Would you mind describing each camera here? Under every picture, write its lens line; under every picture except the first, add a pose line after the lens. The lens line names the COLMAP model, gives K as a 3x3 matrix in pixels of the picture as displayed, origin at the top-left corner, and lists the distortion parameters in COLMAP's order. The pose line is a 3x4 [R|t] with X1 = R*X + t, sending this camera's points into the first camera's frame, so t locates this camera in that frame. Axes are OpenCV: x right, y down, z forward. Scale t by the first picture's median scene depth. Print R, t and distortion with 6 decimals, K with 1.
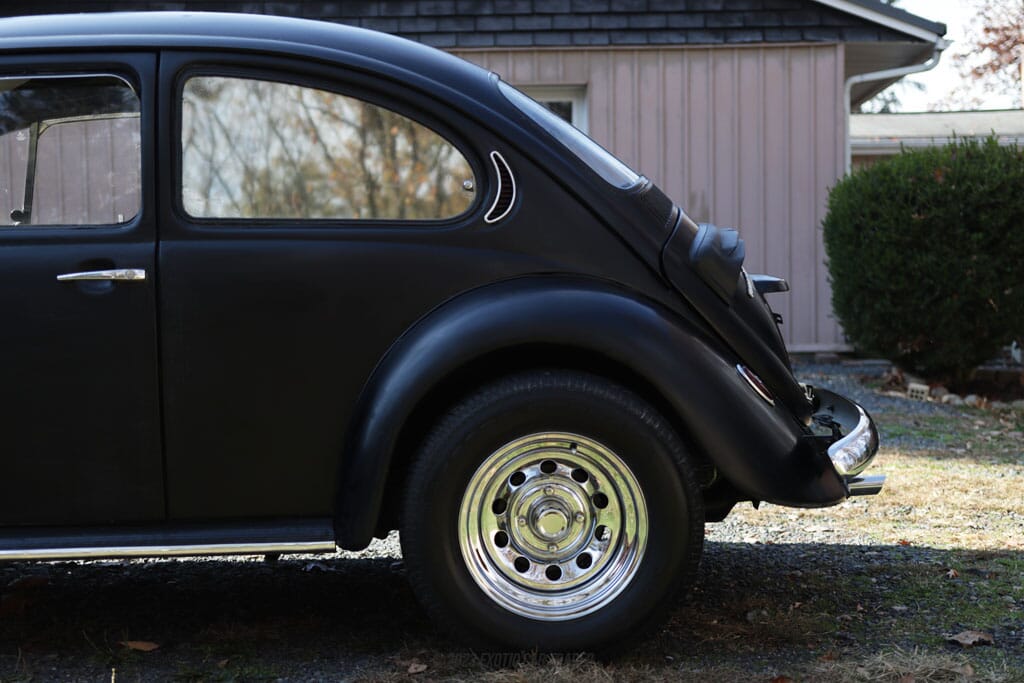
lens RADIAL K [[1534.2, 0, 512.0], [0, 1534.2, 341.5], [0, 0, 1]] dist [0.057776, 0.142269]
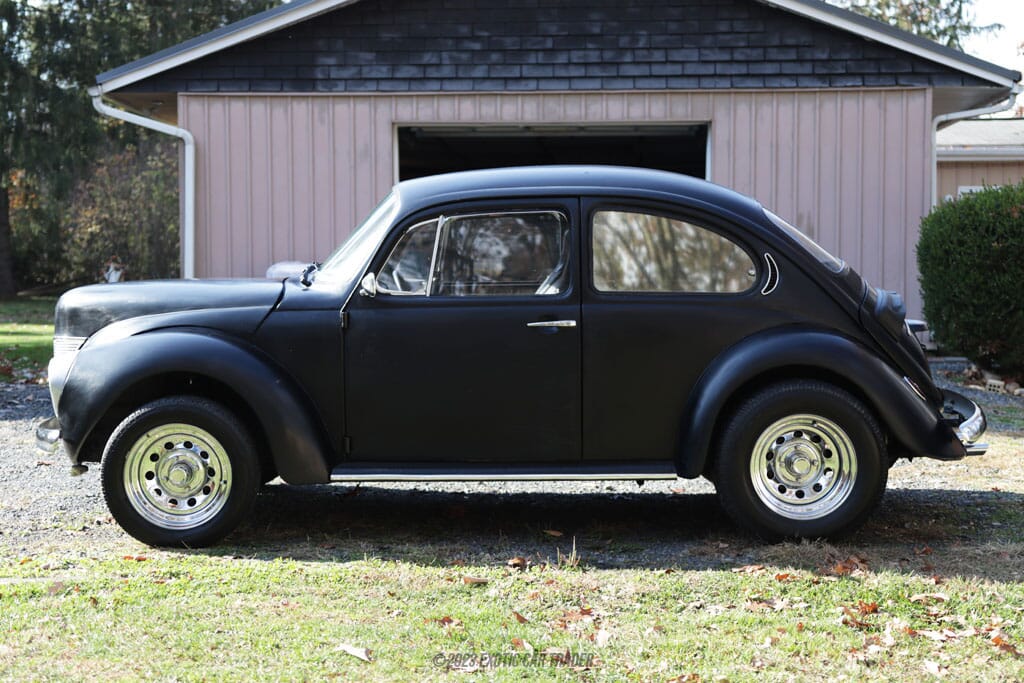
lens RADIAL K [[1534.2, 0, 512.0], [0, 1534.2, 341.5], [0, 0, 1]] dist [0.057776, 0.142269]
pose [[0.999253, 0.011553, -0.036865, -0.078338], [-0.011114, 0.999865, 0.012108, -0.013788], [0.037000, -0.011689, 0.999247, -0.252350]]
